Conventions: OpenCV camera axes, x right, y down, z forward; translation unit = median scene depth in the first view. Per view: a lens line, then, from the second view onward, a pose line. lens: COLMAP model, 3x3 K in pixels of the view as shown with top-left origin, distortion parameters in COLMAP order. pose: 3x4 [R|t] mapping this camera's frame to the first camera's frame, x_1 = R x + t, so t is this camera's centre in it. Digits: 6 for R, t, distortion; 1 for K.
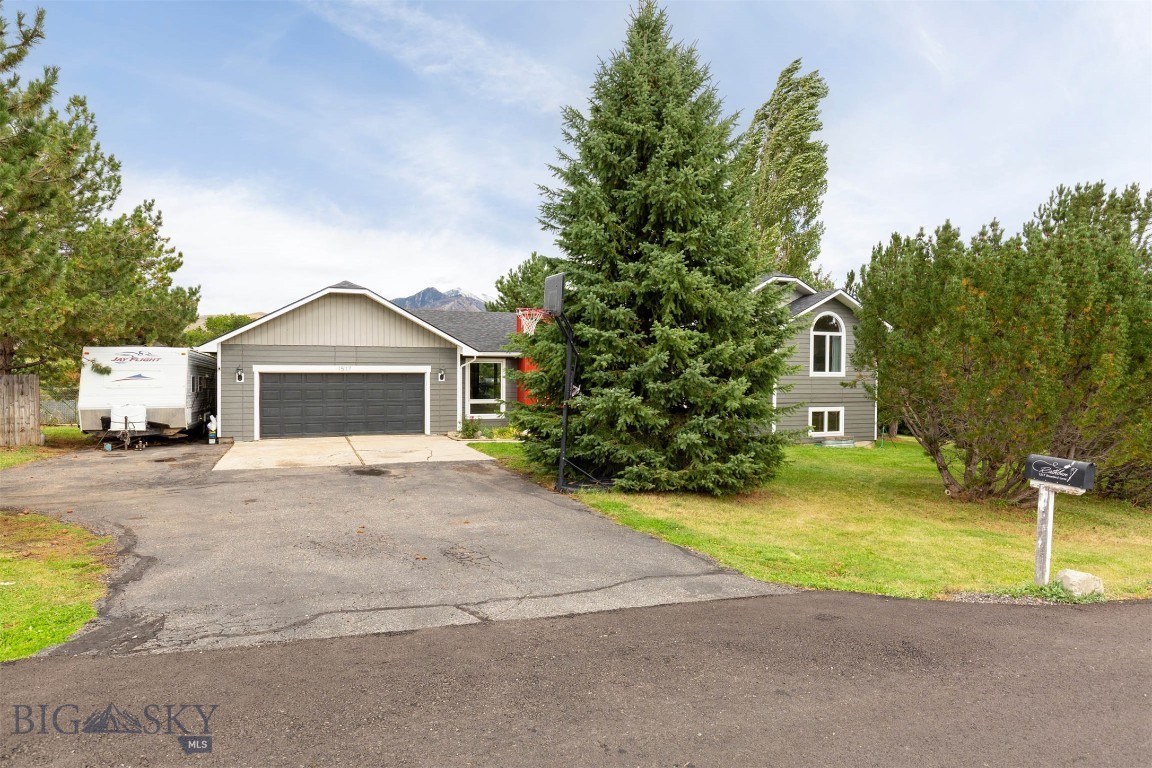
lens RADIAL K [[716.0, 0, 576.0], [0, 716.0, 384.0], [0, 0, 1]] dist [0.003107, 0.000168]
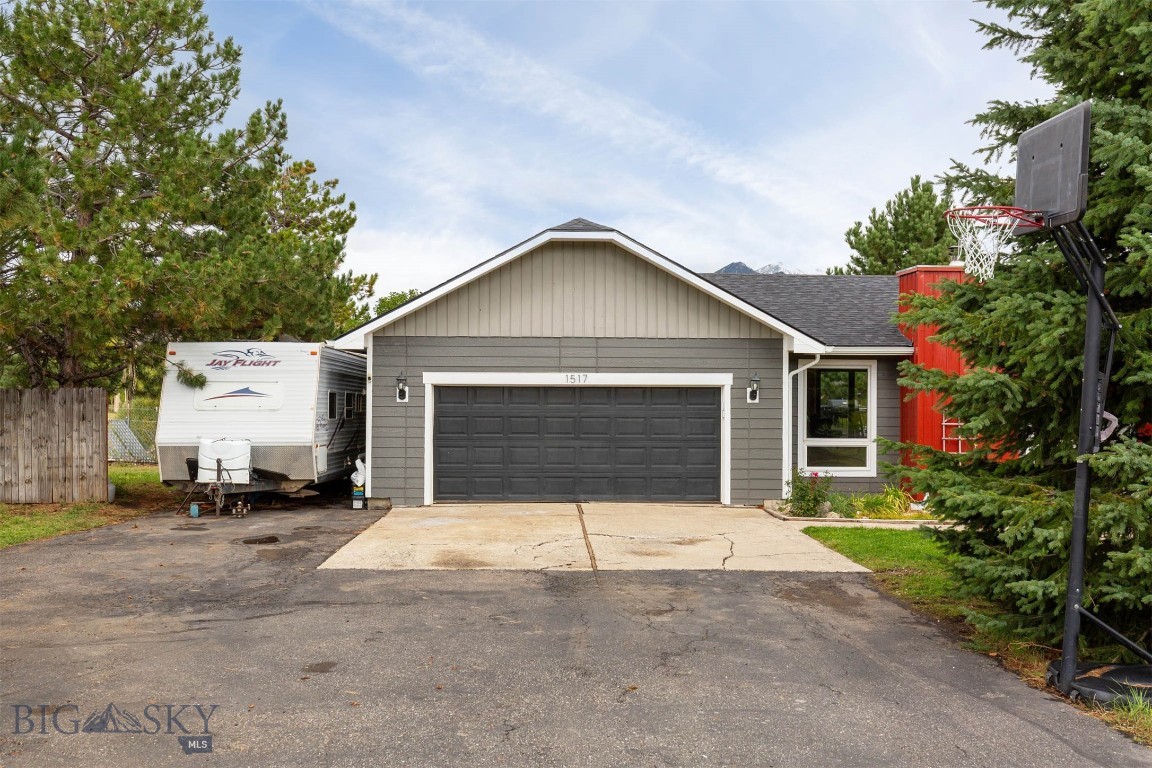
lens RADIAL K [[1139.6, 0, 576.0], [0, 1139.6, 384.0], [0, 0, 1]] dist [-0.016145, -0.005409]
pose [[0.943070, 0.000002, -0.332593, -0.035769], [-0.007547, 0.999743, -0.021394, 0.001281], [0.332508, 0.022686, 0.942828, 0.188154]]
